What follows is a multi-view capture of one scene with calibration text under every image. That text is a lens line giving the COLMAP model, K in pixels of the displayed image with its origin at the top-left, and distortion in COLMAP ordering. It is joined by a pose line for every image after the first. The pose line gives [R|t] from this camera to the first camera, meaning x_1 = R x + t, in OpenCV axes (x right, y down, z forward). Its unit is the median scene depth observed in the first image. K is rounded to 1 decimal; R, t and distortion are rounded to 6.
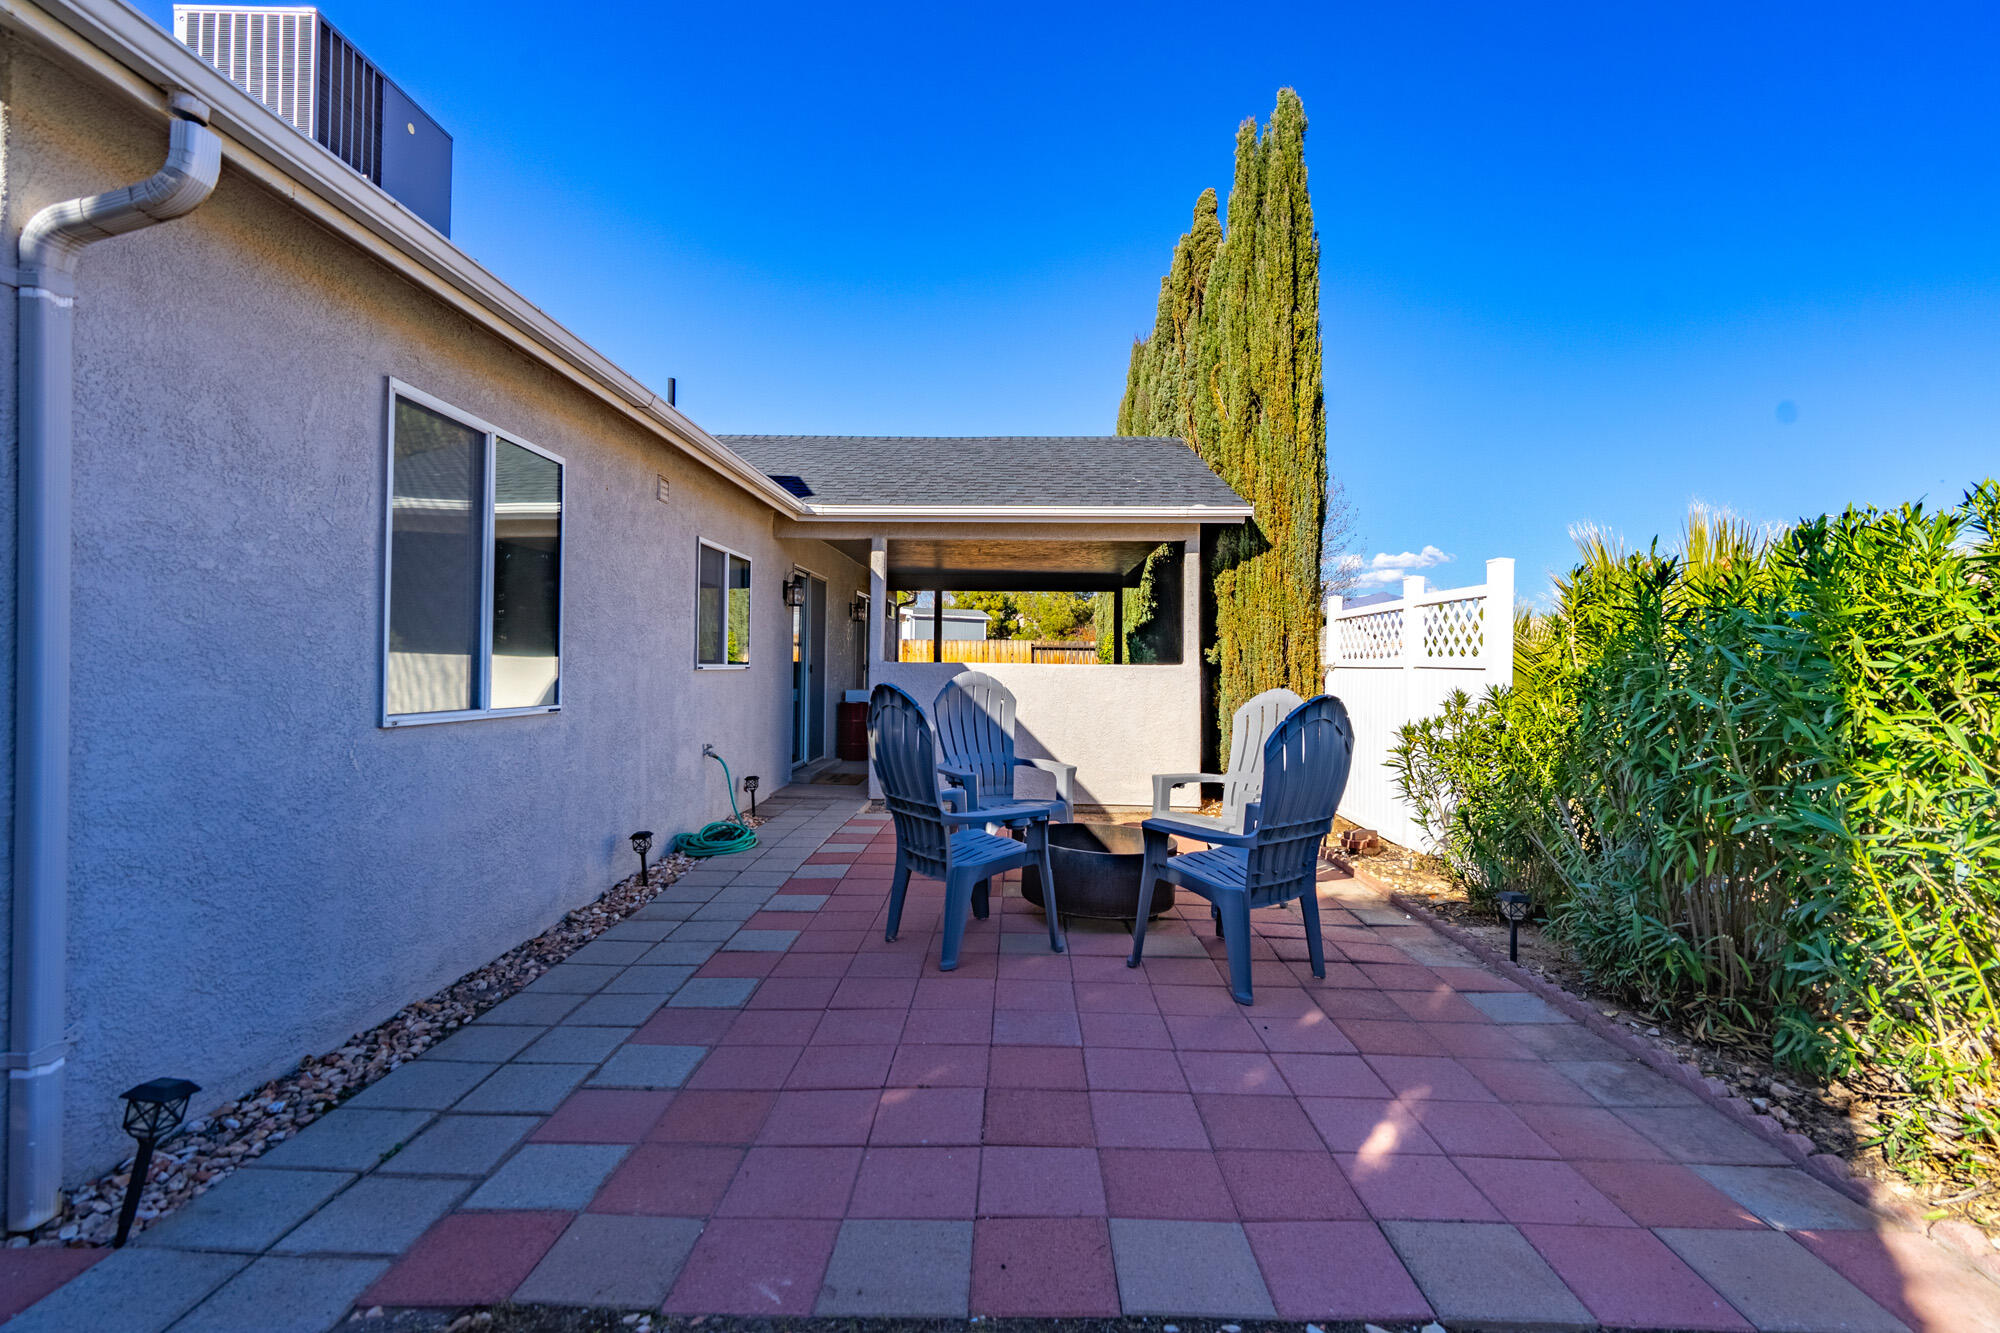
lens RADIAL K [[903.1, 0, 995.1], [0, 903.1, 663.4], [0, 0, 1]] dist [-0.001578, 0.000693]
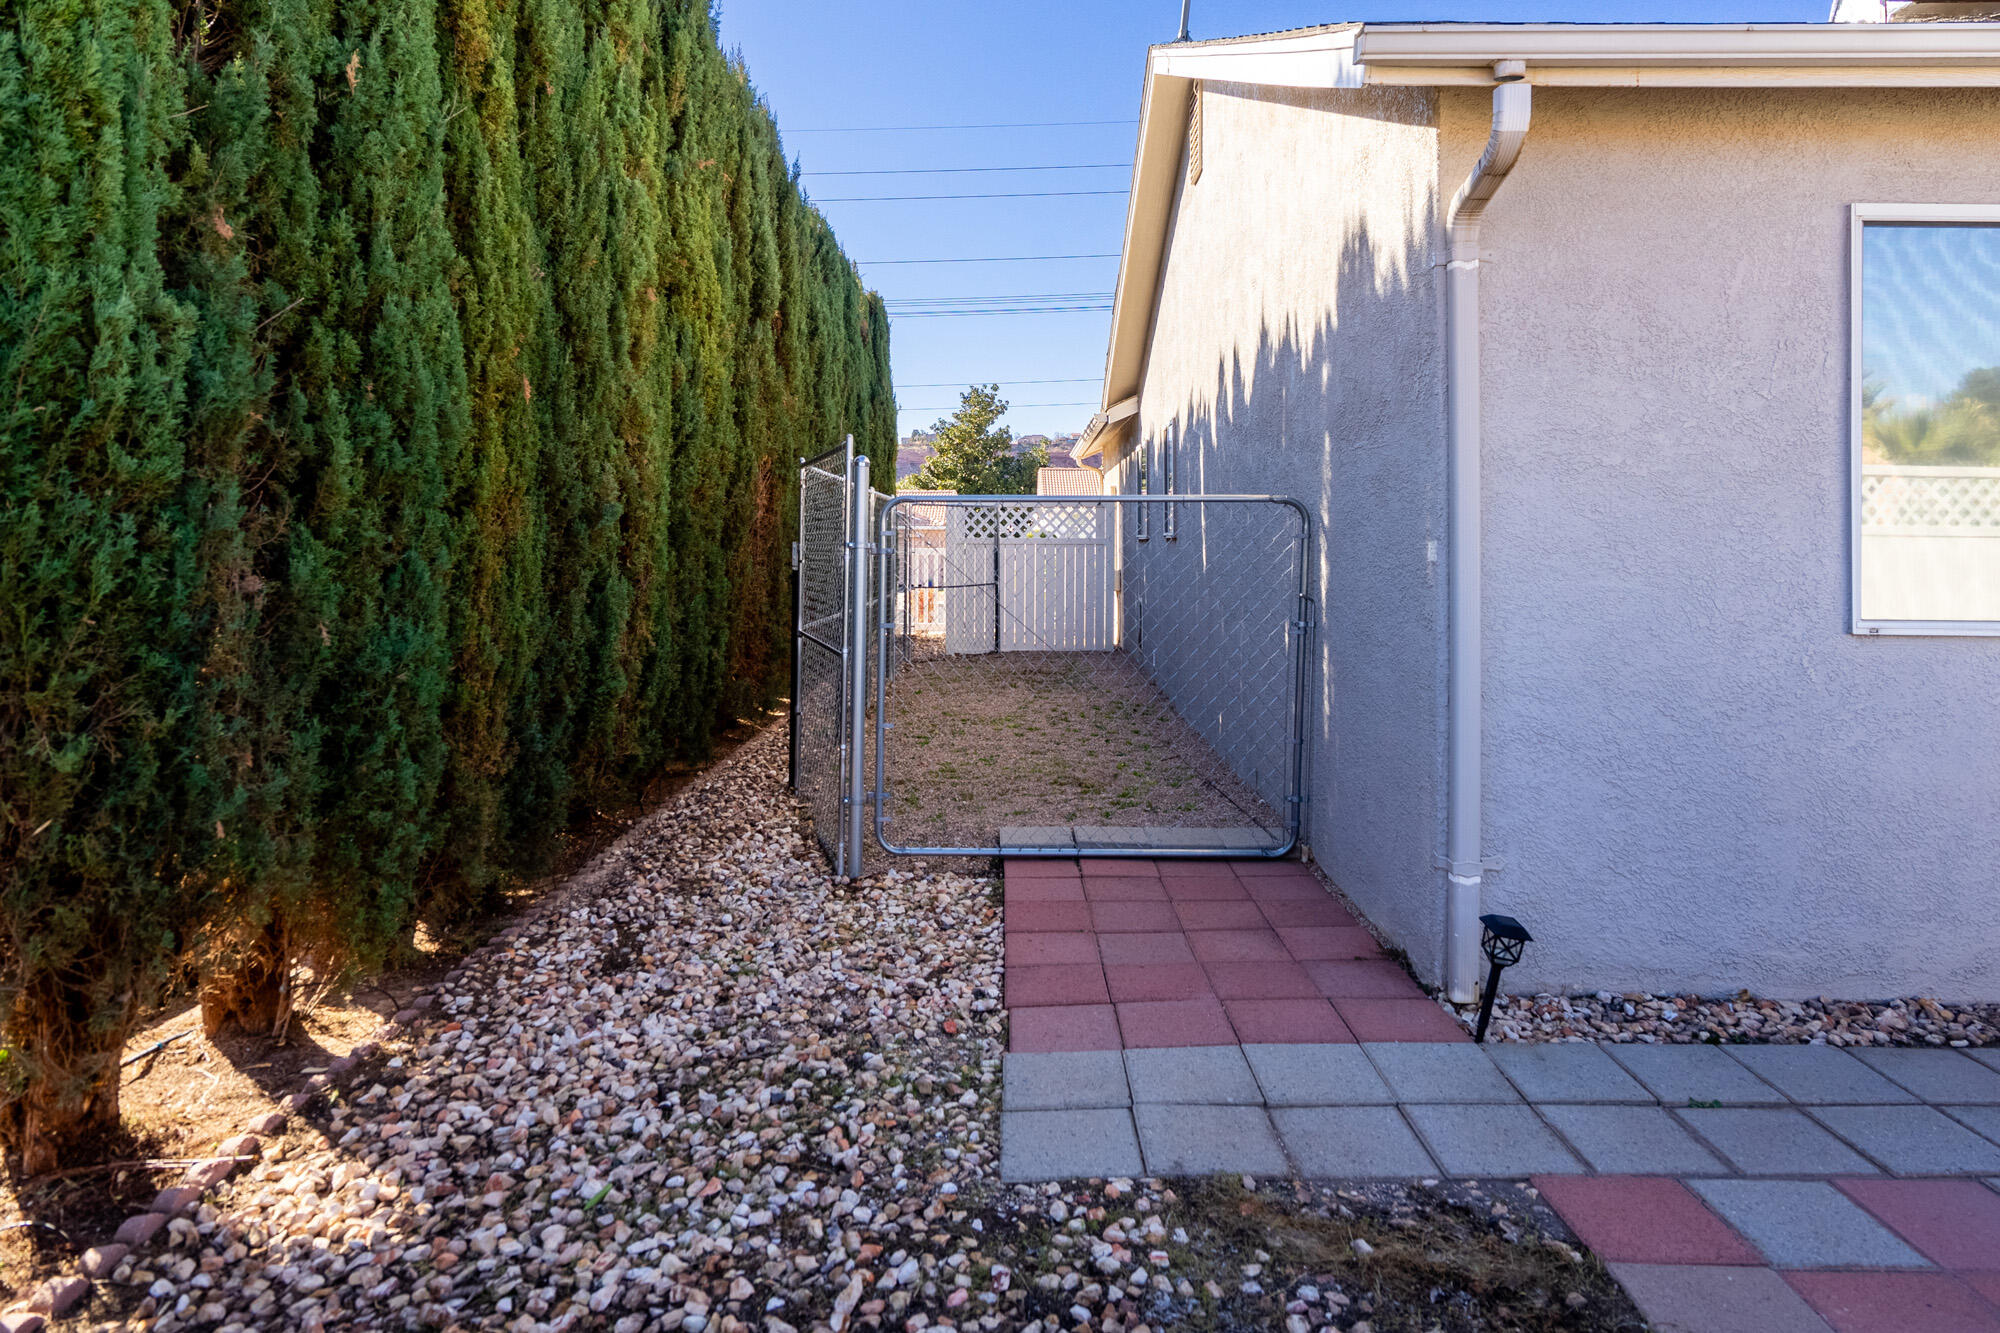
lens RADIAL K [[928.0, 0, 857.7], [0, 928.0, 536.7], [0, 0, 1]] dist [-0.001711, -0.000183]
pose [[0.013940, -0.019170, -0.999719, 0.184170], [0.000645, 0.999816, -0.019163, -0.001905], [0.999903, -0.000378, 0.013950, 0.111744]]
